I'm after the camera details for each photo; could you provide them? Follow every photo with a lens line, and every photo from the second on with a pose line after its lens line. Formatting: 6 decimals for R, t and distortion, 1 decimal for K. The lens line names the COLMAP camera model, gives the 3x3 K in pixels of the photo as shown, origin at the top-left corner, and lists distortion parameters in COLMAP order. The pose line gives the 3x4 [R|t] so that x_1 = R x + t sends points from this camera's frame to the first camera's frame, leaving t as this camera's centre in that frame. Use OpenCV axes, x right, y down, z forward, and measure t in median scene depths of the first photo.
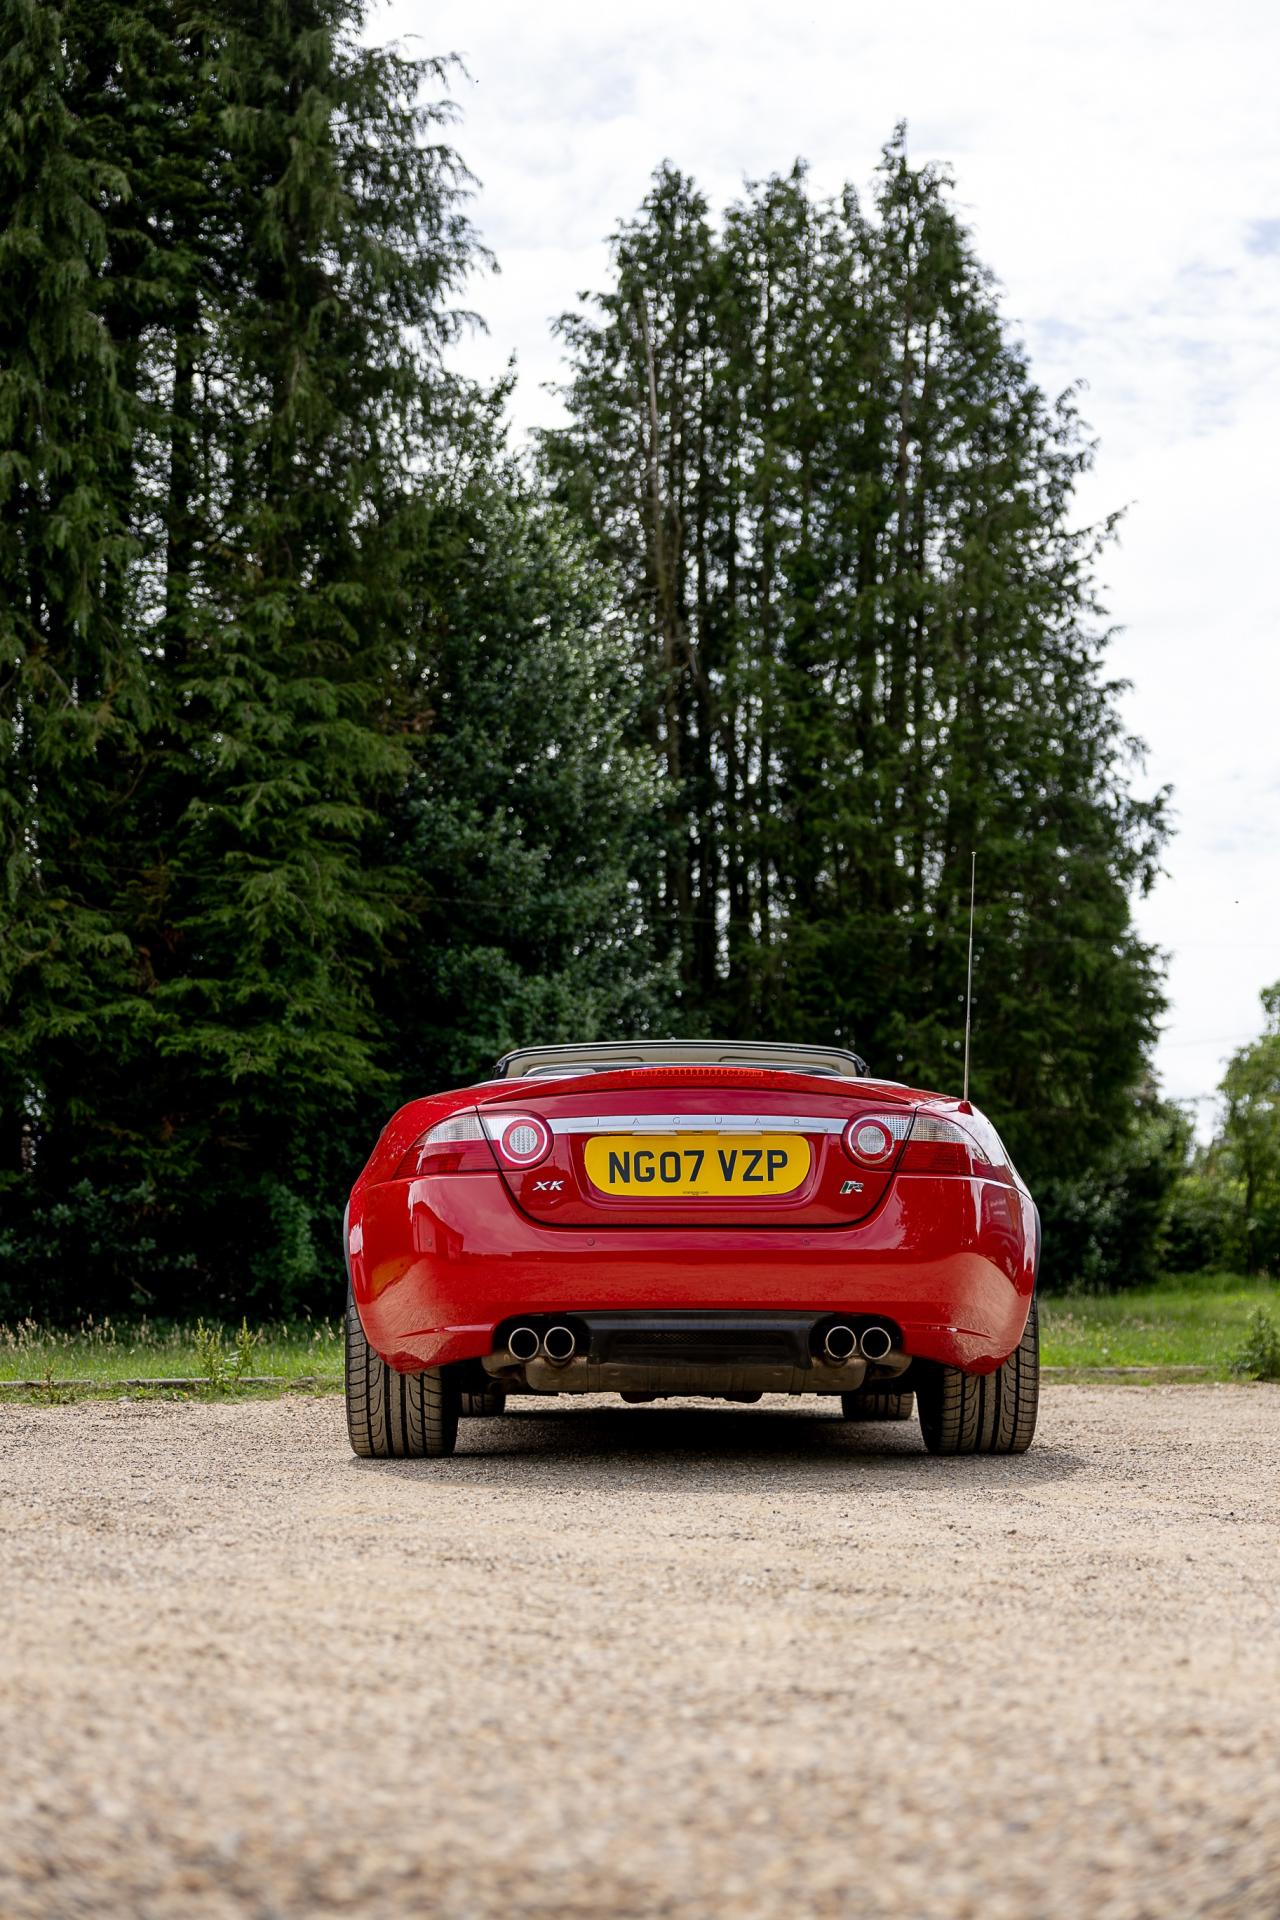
lens RADIAL K [[2629.7, 0, 638.3], [0, 2629.7, 995.7], [0, 0, 1]] dist [-0.030288, 0.112801]
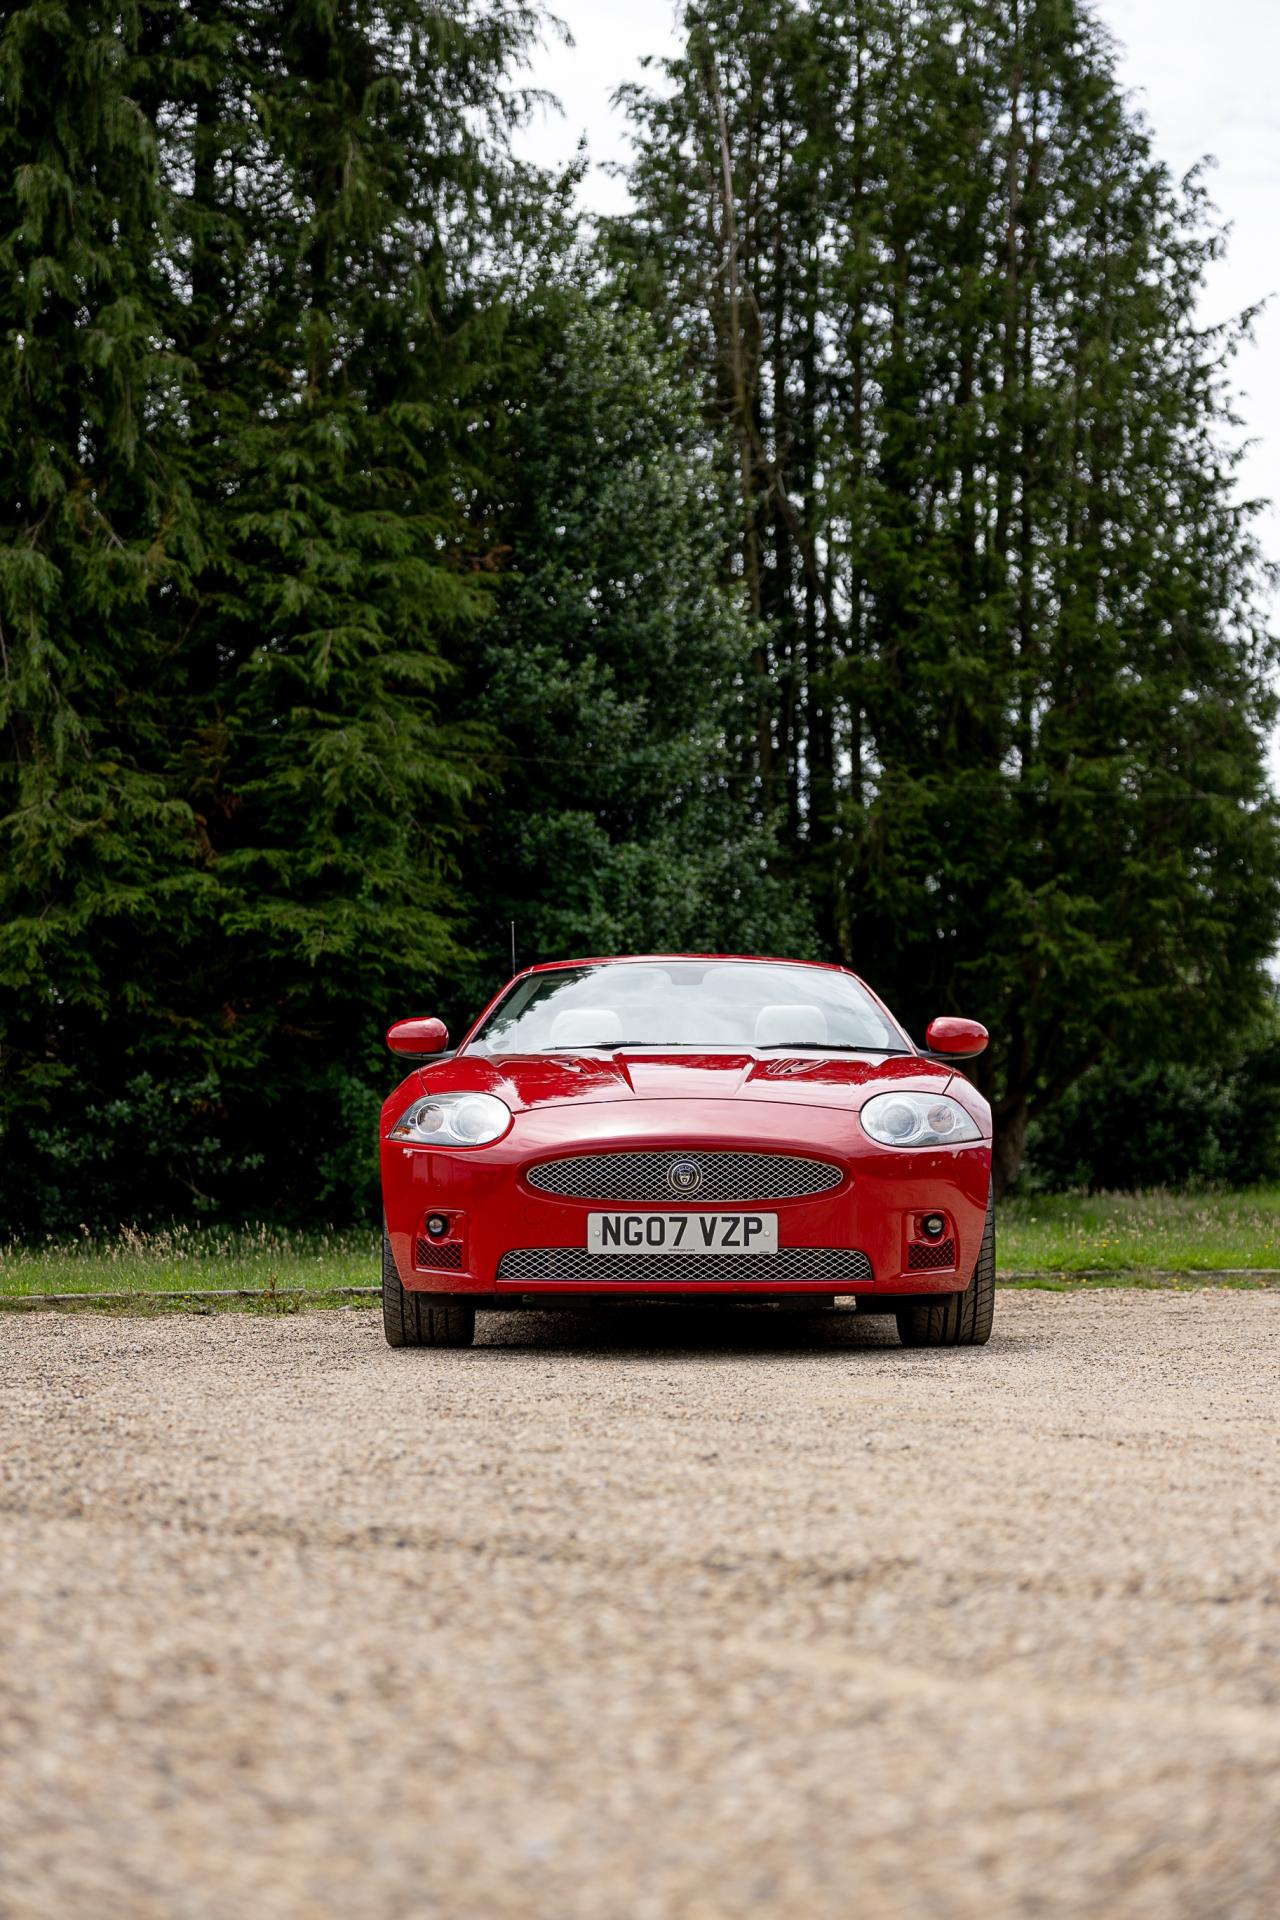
lens RADIAL K [[3057.9, 0, 631.0], [0, 3057.9, 984.9], [0, 0, 1]] dist [-0.002776, 0.056371]
pose [[0.999972, -0.006596, 0.003673, -0.041359], [0.006427, 0.998998, 0.044284, -0.005129], [-0.003961, -0.044260, 0.999012, -0.044341]]
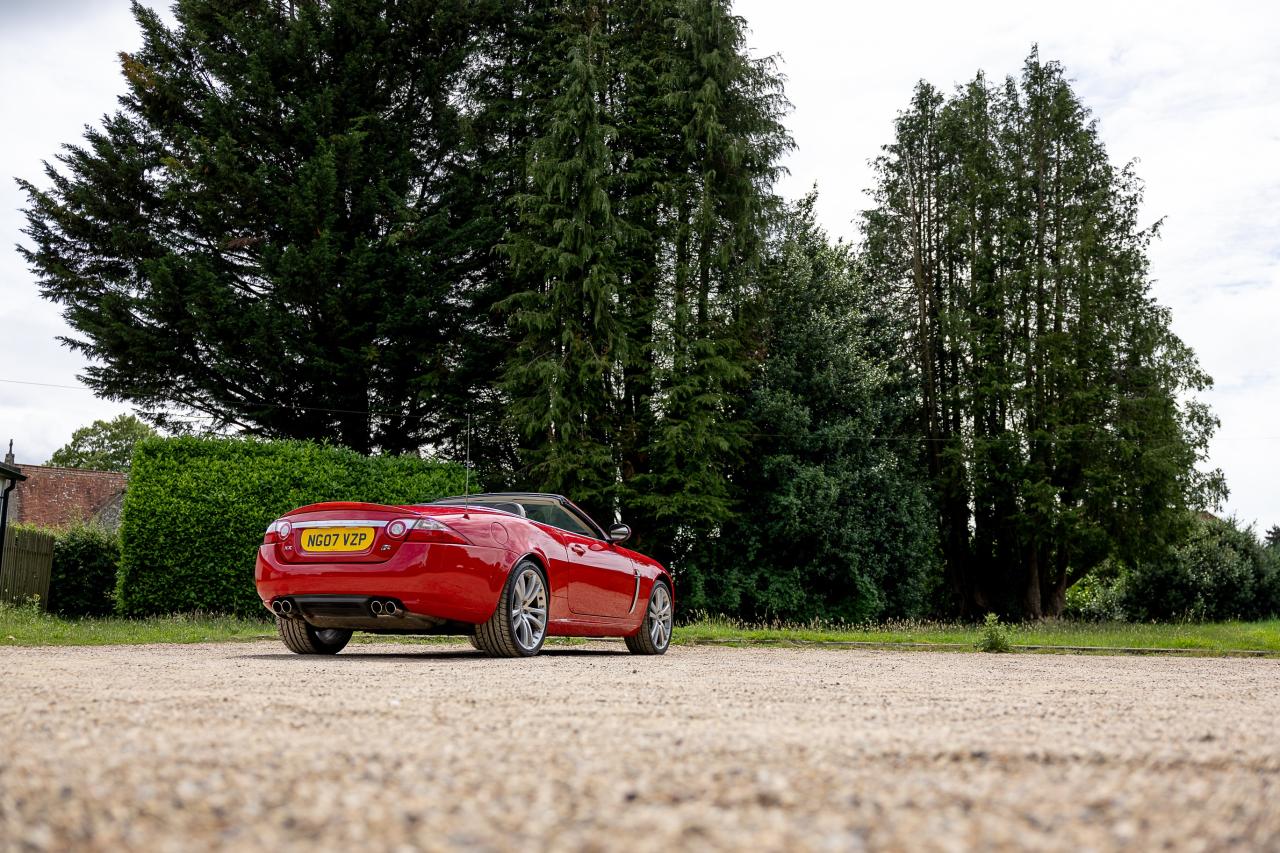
lens RADIAL K [[1252.6, 0, 635.7], [0, 1252.6, 418.6], [0, 0, 1]] dist [-0.008323, 0.034544]
pose [[0.932041, -0.048352, -0.359111, 0.194965], [0.030117, 0.997965, -0.056202, 0.005908], [0.361098, 0.041567, 0.931601, -0.016912]]
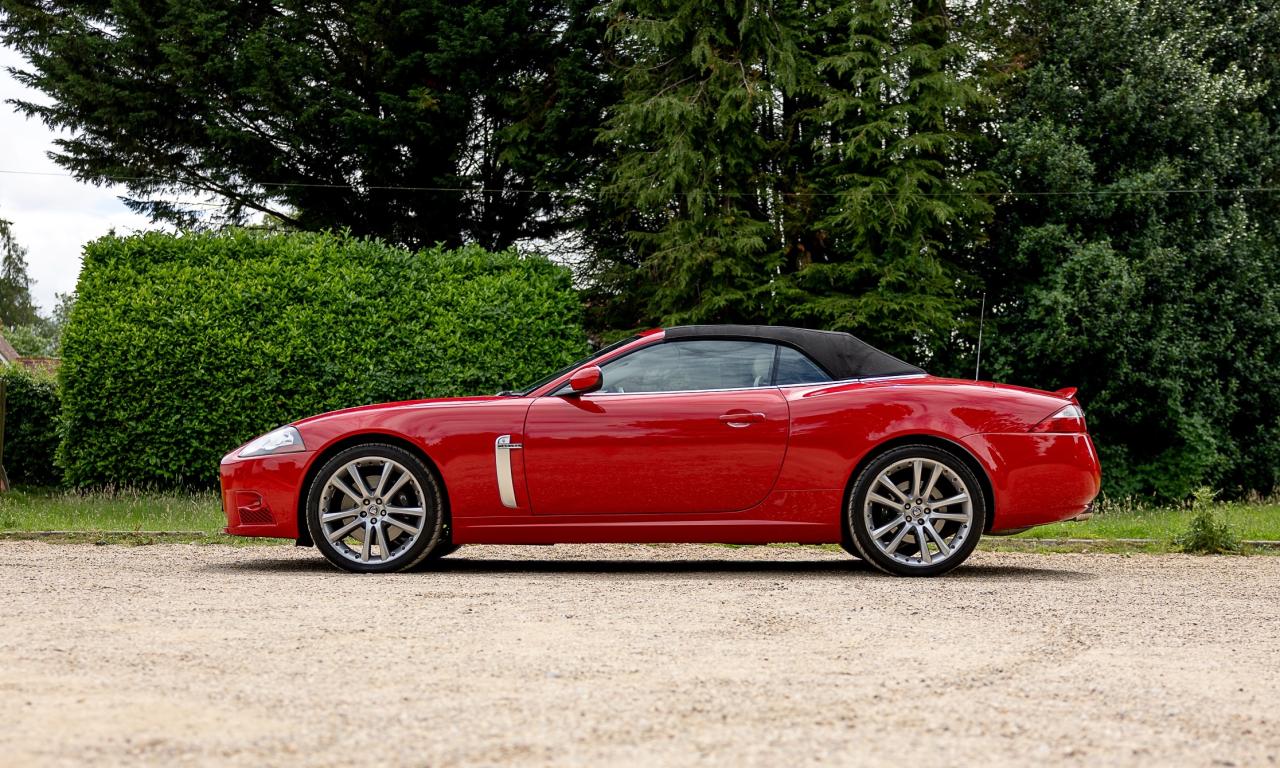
lens RADIAL K [[1842.1, 0, 644.2], [0, 1842.1, 340.0], [0, 0, 1]] dist [-0.015896, -0.007027]
pose [[0.822987, -0.041761, -0.566523, 0.295475], [0.062234, 0.997919, 0.016846, 0.011439], [0.564640, -0.049121, 0.823874, 0.090392]]
